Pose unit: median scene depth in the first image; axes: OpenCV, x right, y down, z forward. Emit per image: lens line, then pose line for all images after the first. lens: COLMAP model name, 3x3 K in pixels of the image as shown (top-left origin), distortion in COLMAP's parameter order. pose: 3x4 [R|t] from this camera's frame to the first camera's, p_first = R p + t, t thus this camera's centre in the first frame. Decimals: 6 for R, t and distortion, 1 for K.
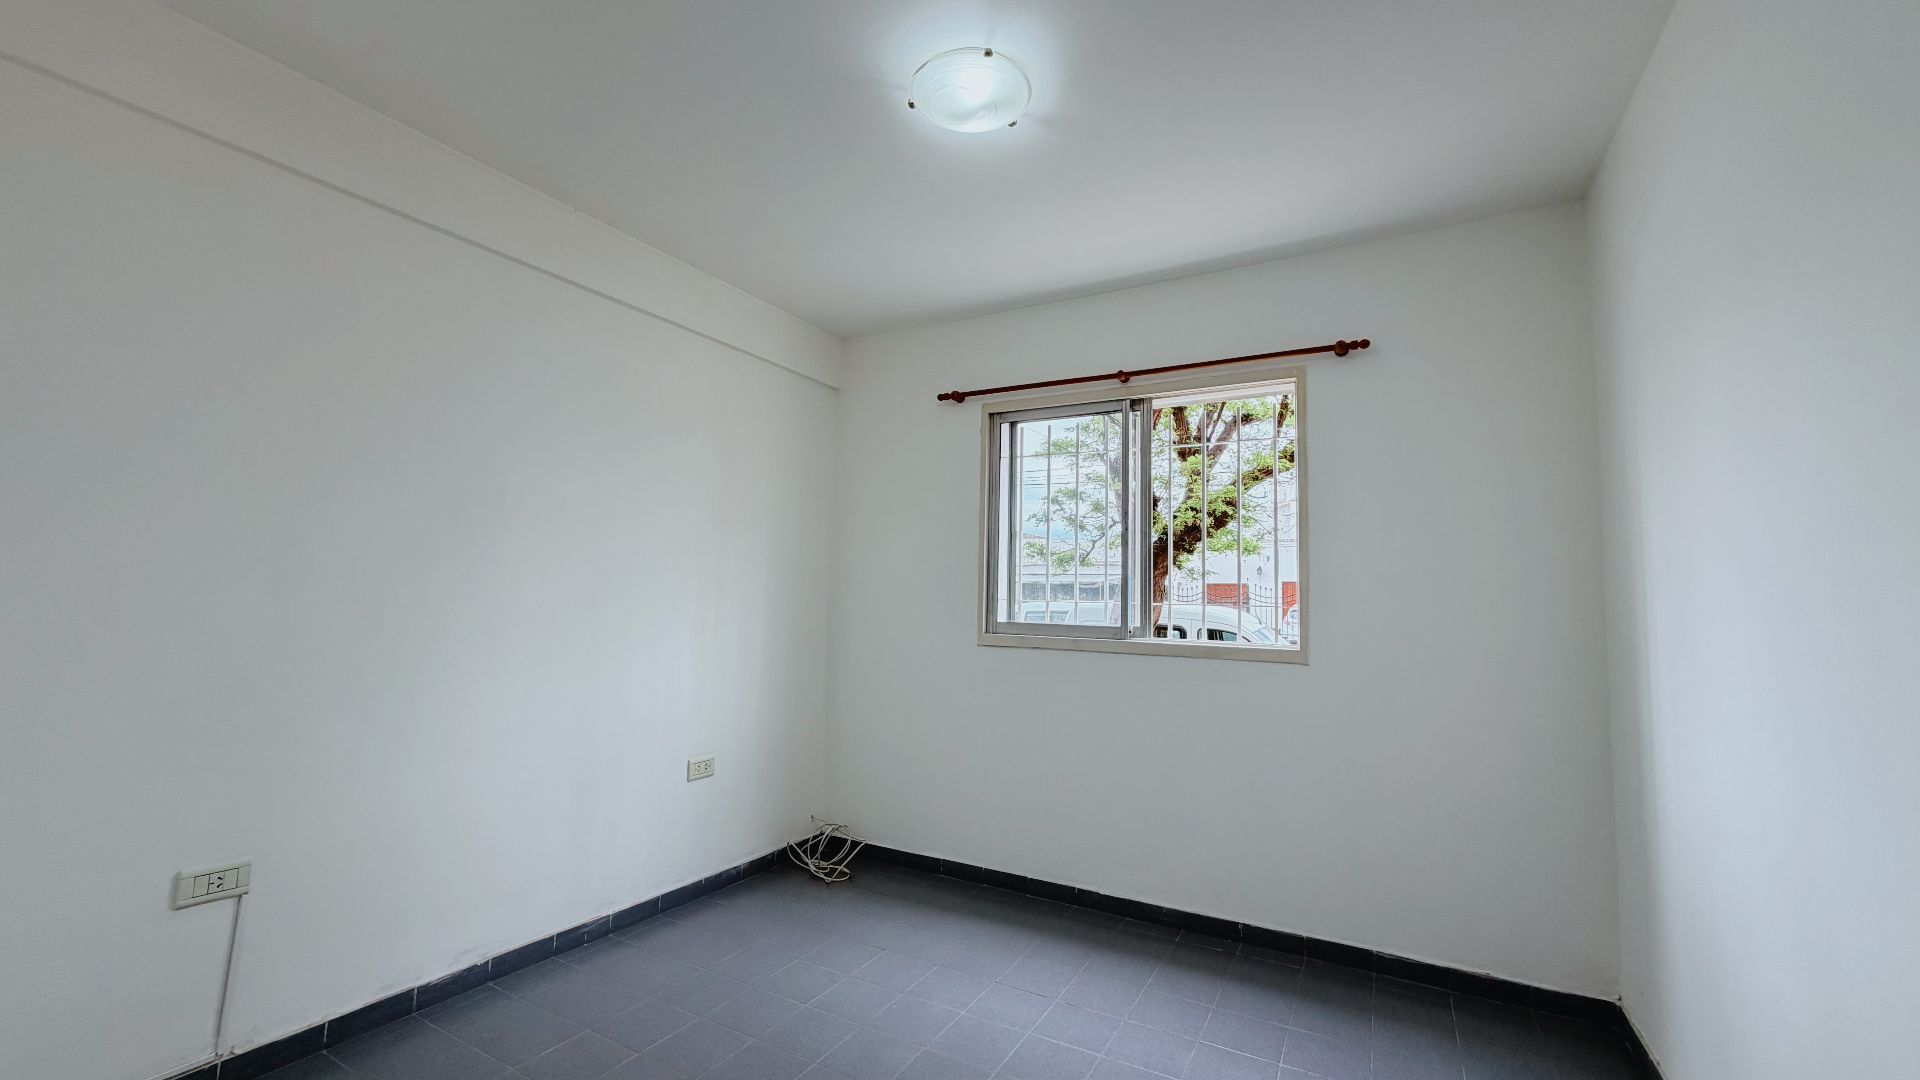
lens RADIAL K [[767.7, 0, 964.3], [0, 767.7, 535.2], [0, 0, 1]] dist [-0.000535, 0.000001]
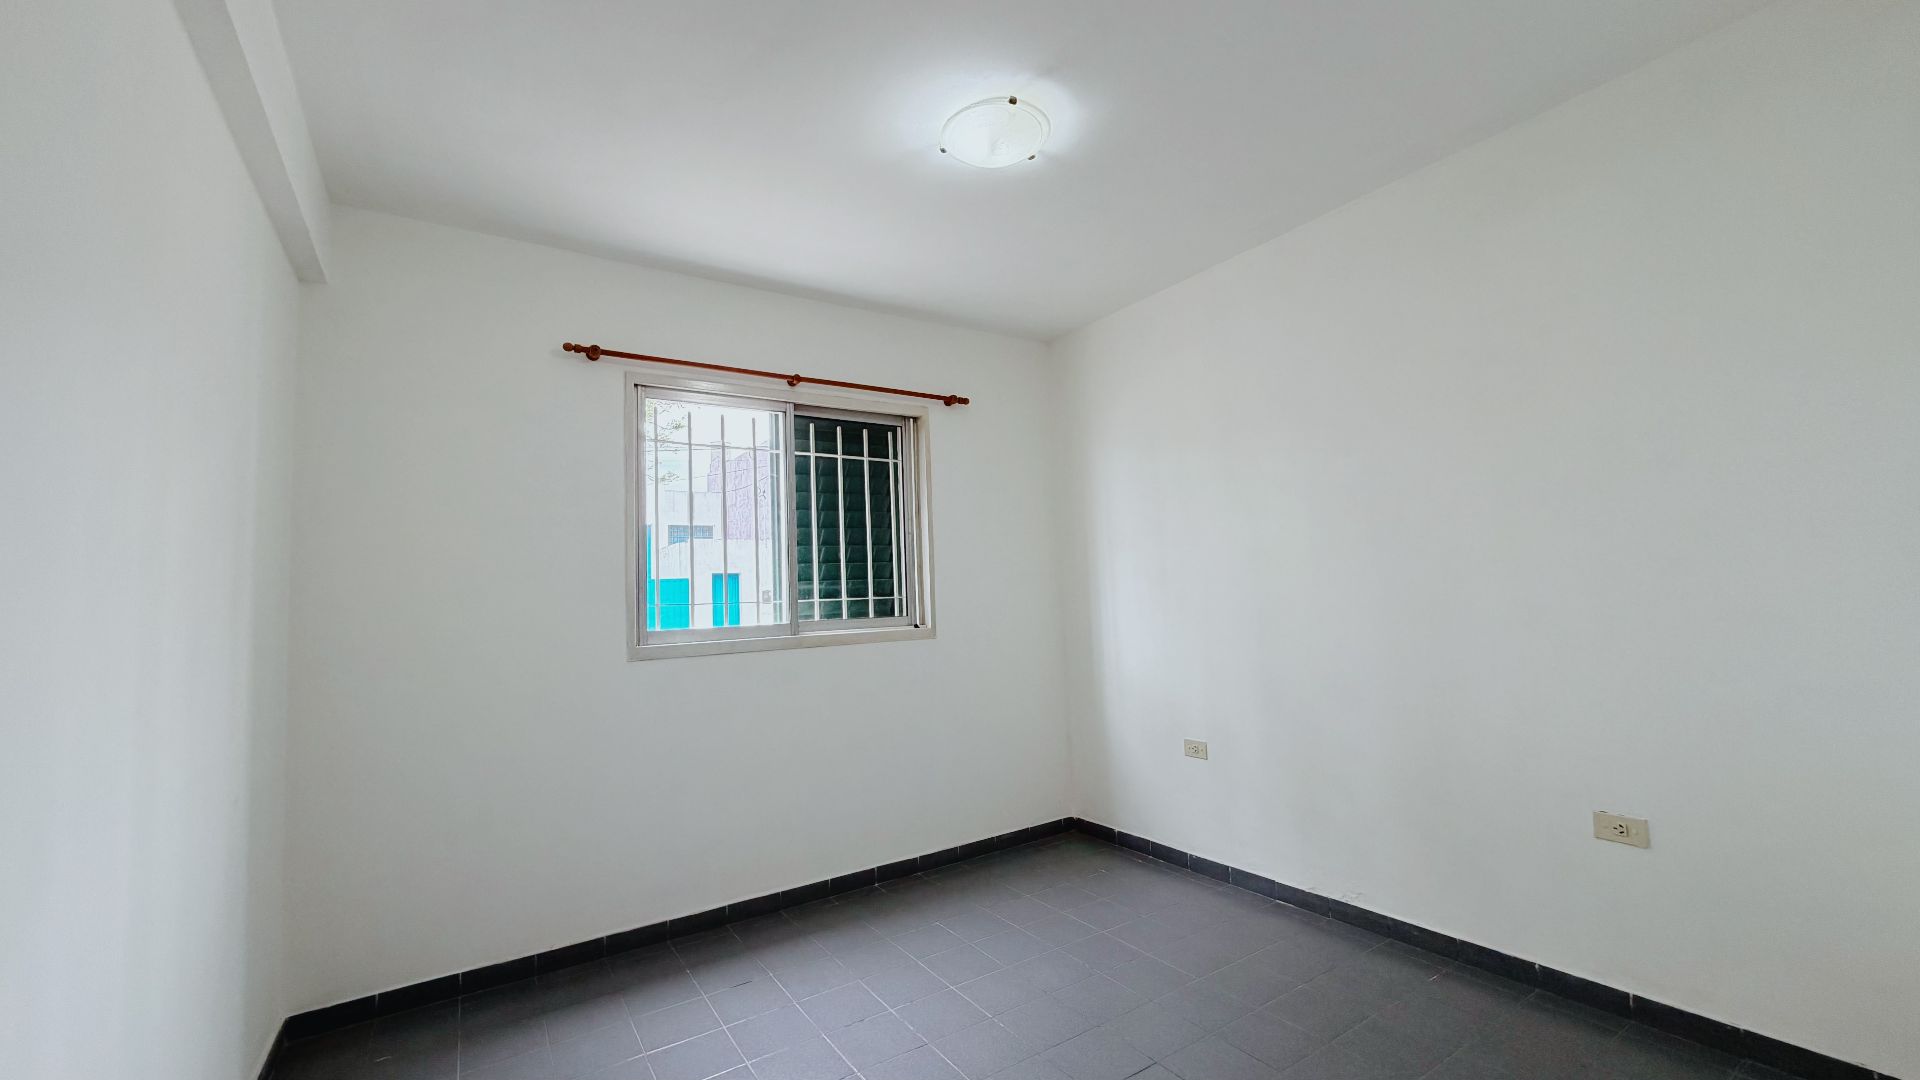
lens RADIAL K [[767.7, 0, 972.2], [0, 767.7, 546.0], [0, 0, 1]] dist [-0.000535, 0.000001]
pose [[0.449312, 0.019989, 0.893152, -0.589689], [-0.028357, 0.999565, -0.008105, 0.015822], [-0.892925, -0.021686, 0.449683, 0.320182]]
